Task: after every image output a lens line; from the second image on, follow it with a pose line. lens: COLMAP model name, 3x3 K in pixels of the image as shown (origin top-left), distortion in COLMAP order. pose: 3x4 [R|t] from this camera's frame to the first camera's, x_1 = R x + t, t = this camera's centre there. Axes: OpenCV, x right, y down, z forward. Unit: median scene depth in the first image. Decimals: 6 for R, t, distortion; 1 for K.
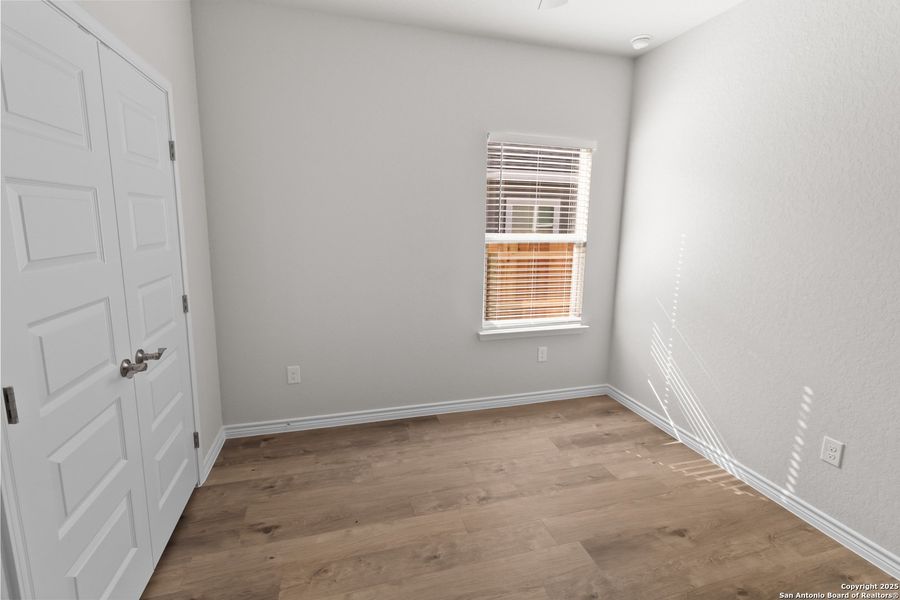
lens RADIAL K [[437.2, 0, 427.0], [0, 437.2, 299.5], [0, 0, 1]] dist [0.007923, -0.001226]
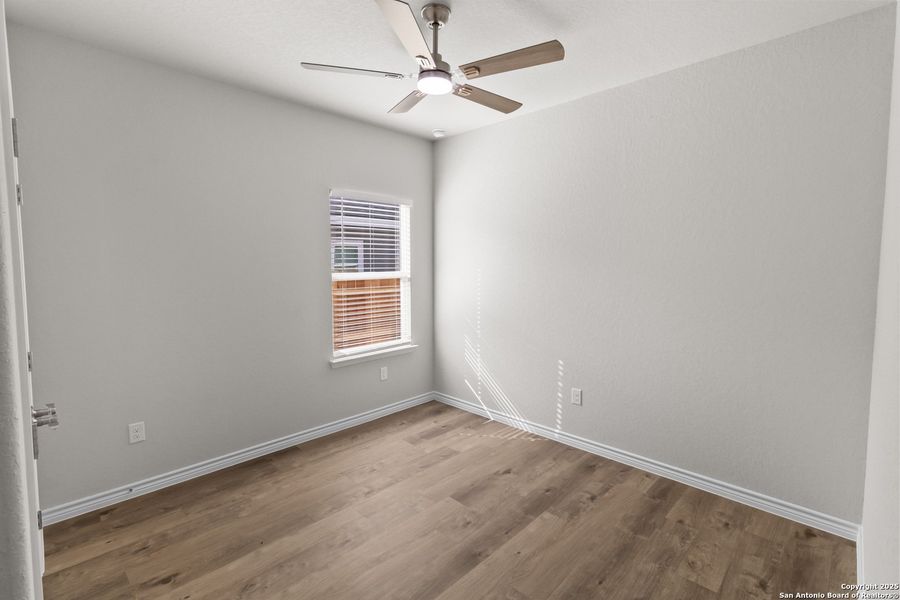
lens RADIAL K [[437.2, 0, 447.6], [0, 437.2, 302.7], [0, 0, 1]] dist [0.007923, -0.001226]
pose [[0.870386, -0.065264, 0.488026, -0.197219], [0.104731, 0.993034, -0.053986, 0.023398], [-0.481103, 0.098100, 0.871158, -0.164813]]
